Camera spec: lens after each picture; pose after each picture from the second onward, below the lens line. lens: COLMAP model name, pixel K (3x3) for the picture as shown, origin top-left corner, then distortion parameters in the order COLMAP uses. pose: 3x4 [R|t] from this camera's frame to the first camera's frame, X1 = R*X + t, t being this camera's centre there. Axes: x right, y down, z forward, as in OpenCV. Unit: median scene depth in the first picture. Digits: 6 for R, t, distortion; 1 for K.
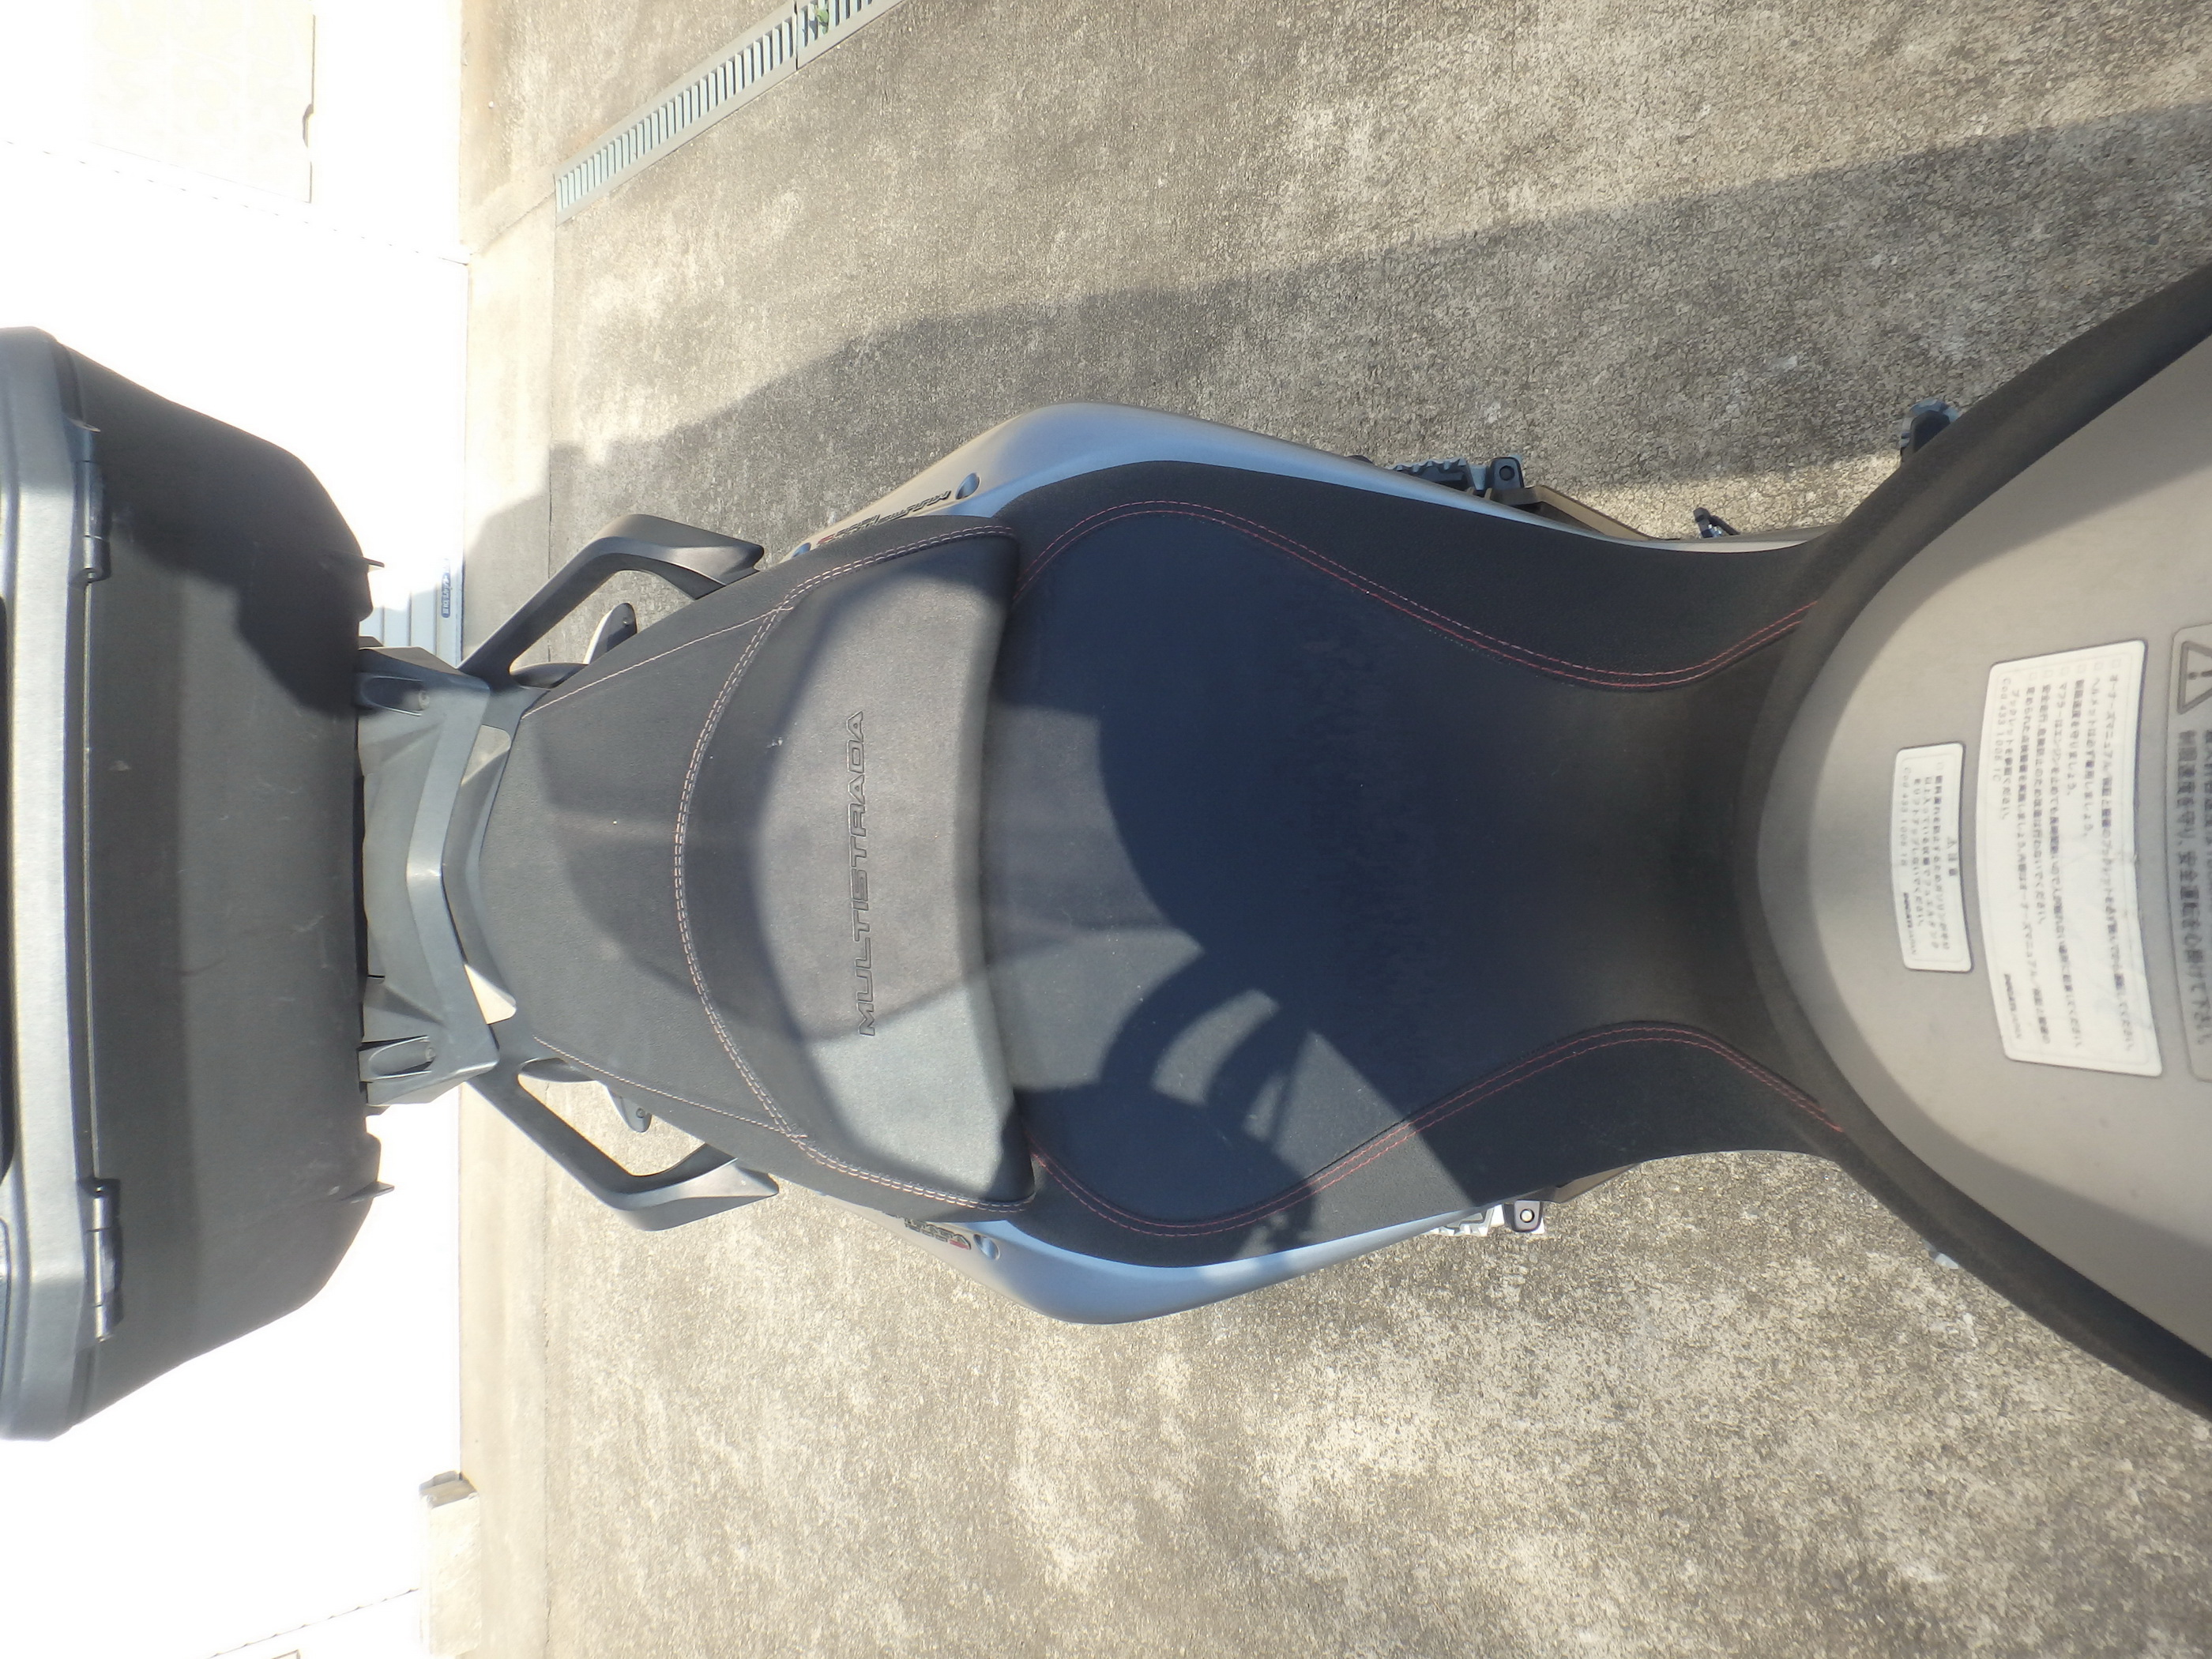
lens RADIAL K [[1443.1, 0, 1107.7], [0, 1443.1, 844.2], [0, 0, 1]] dist [-0.015913, -0.000419]
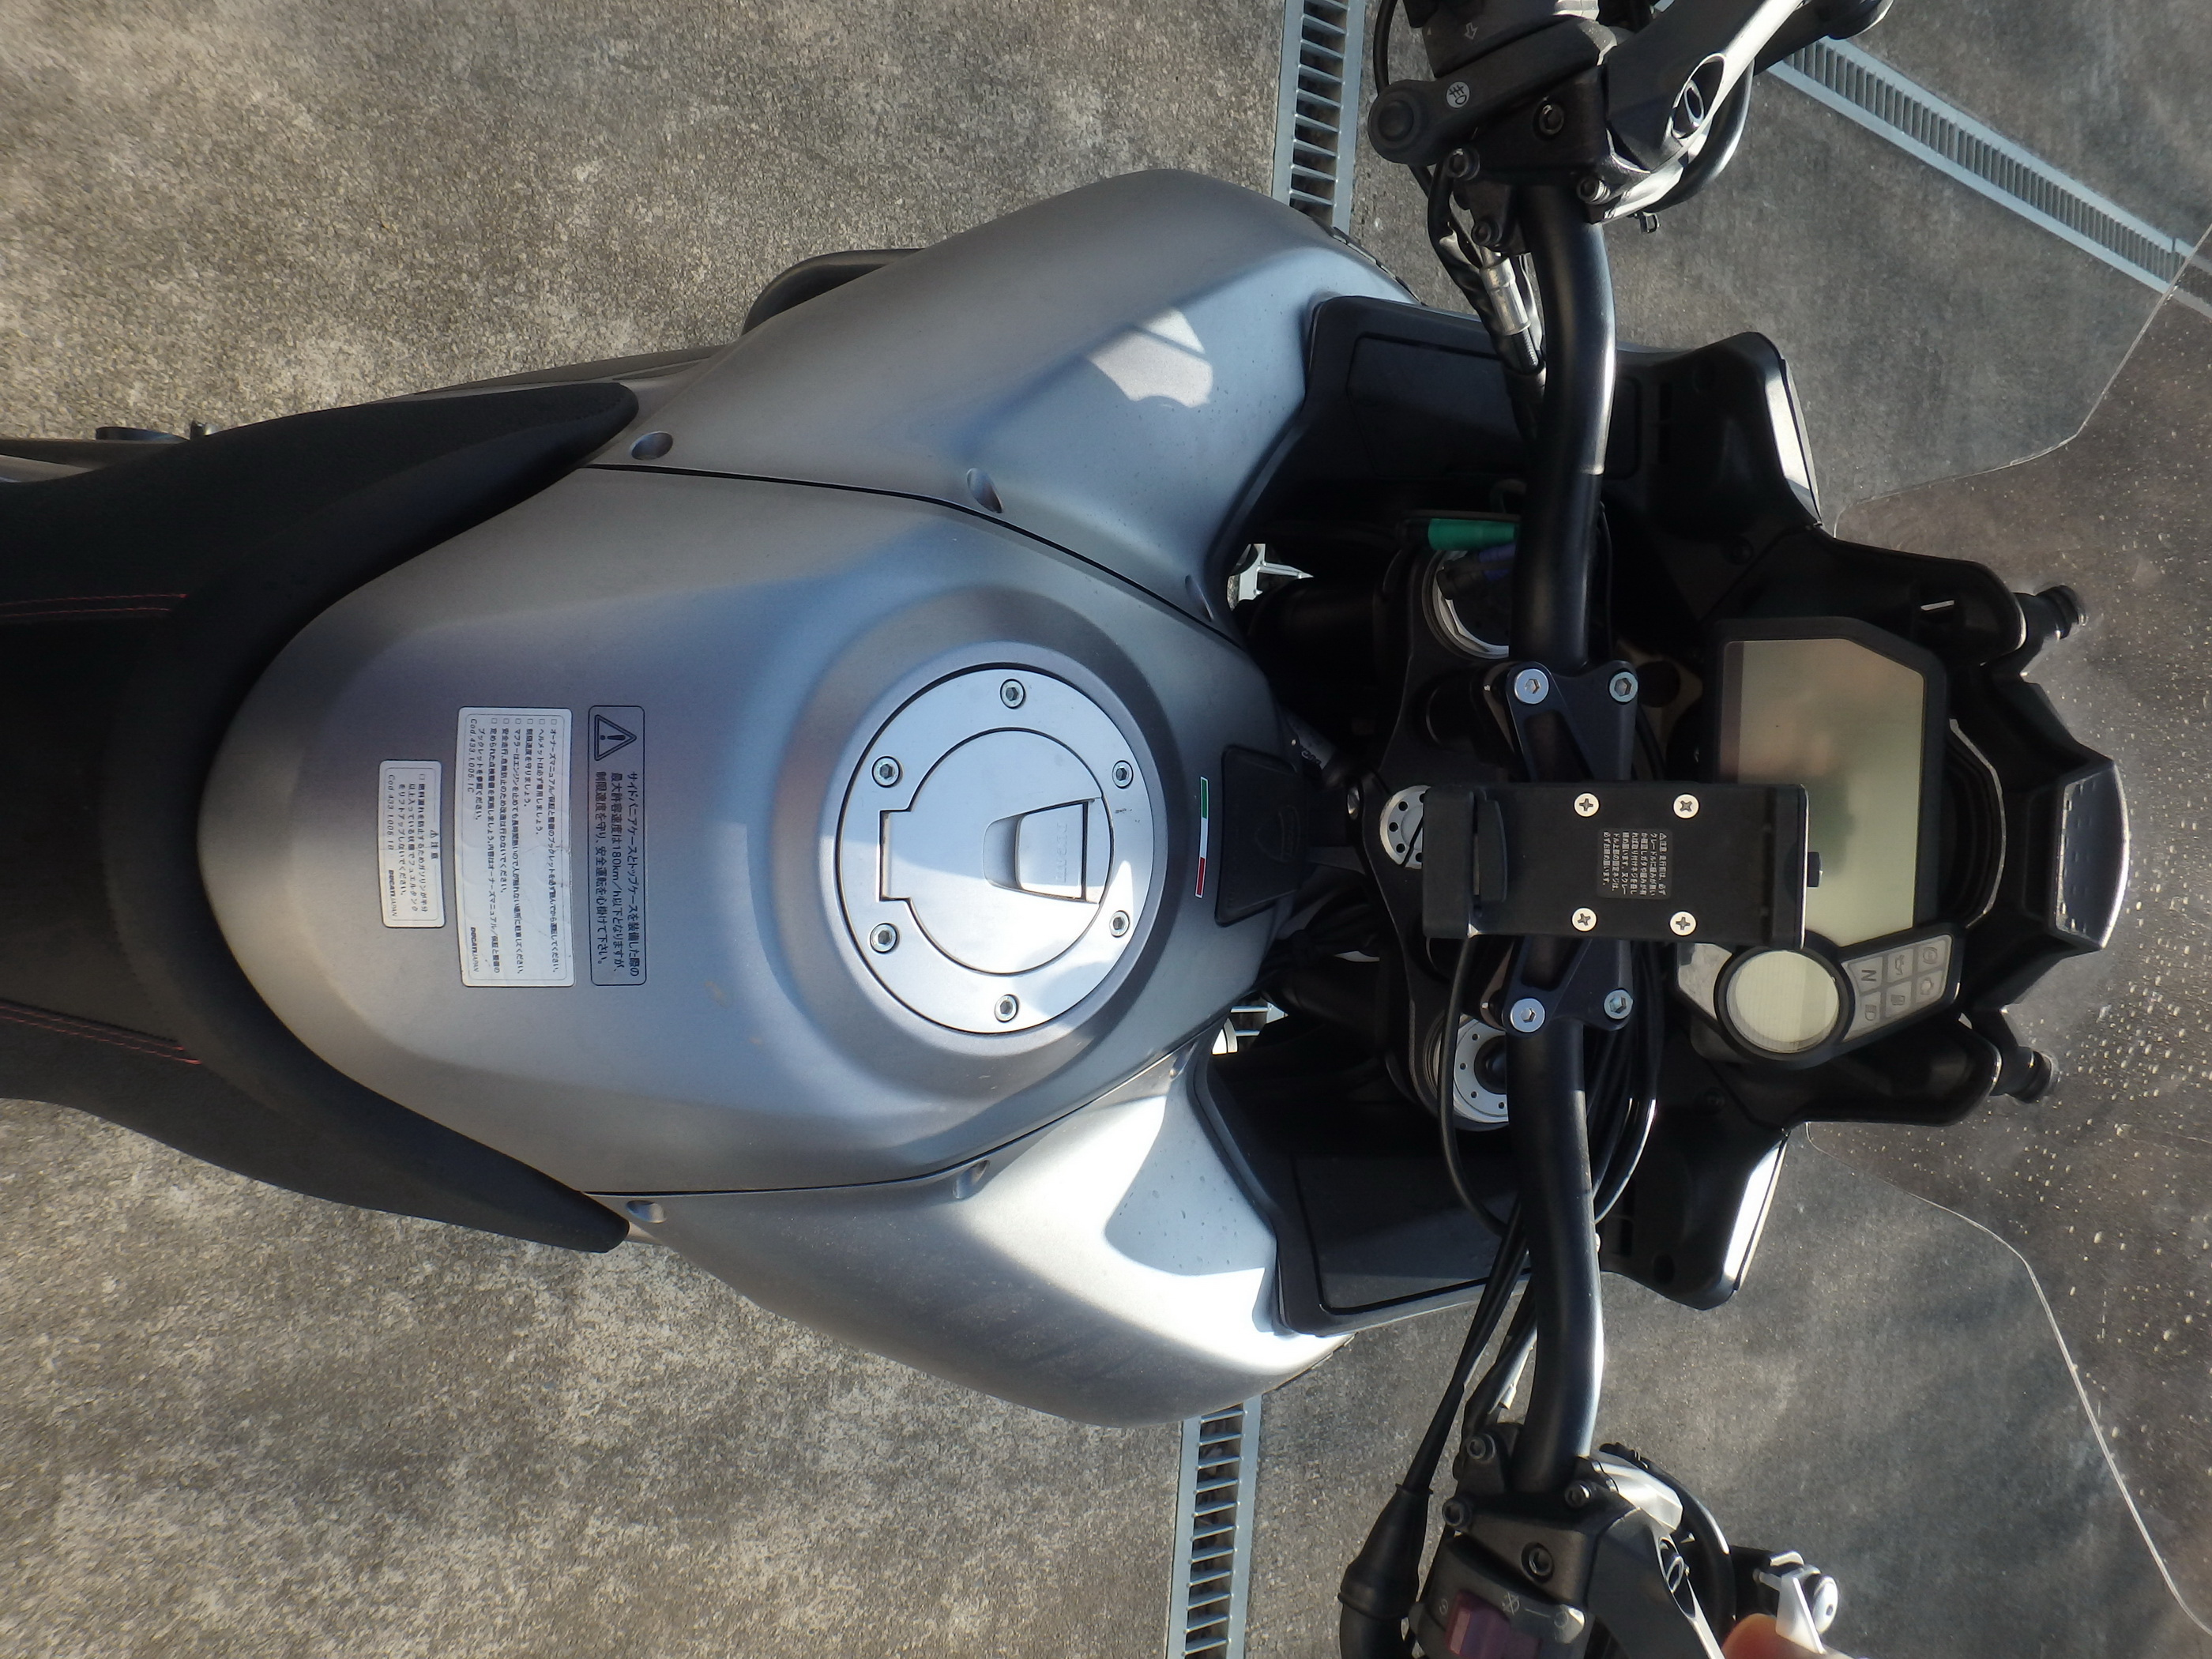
lens RADIAL K [[1443.1, 0, 1107.7], [0, 1443.1, 844.2], [0, 0, 1]] dist [-0.015913, -0.000419]
pose [[0.197605, -0.028757, 0.979860, -0.665457], [-0.052404, 0.997830, 0.039852, -0.084320], [-0.978880, -0.059224, 0.195669, 0.104647]]
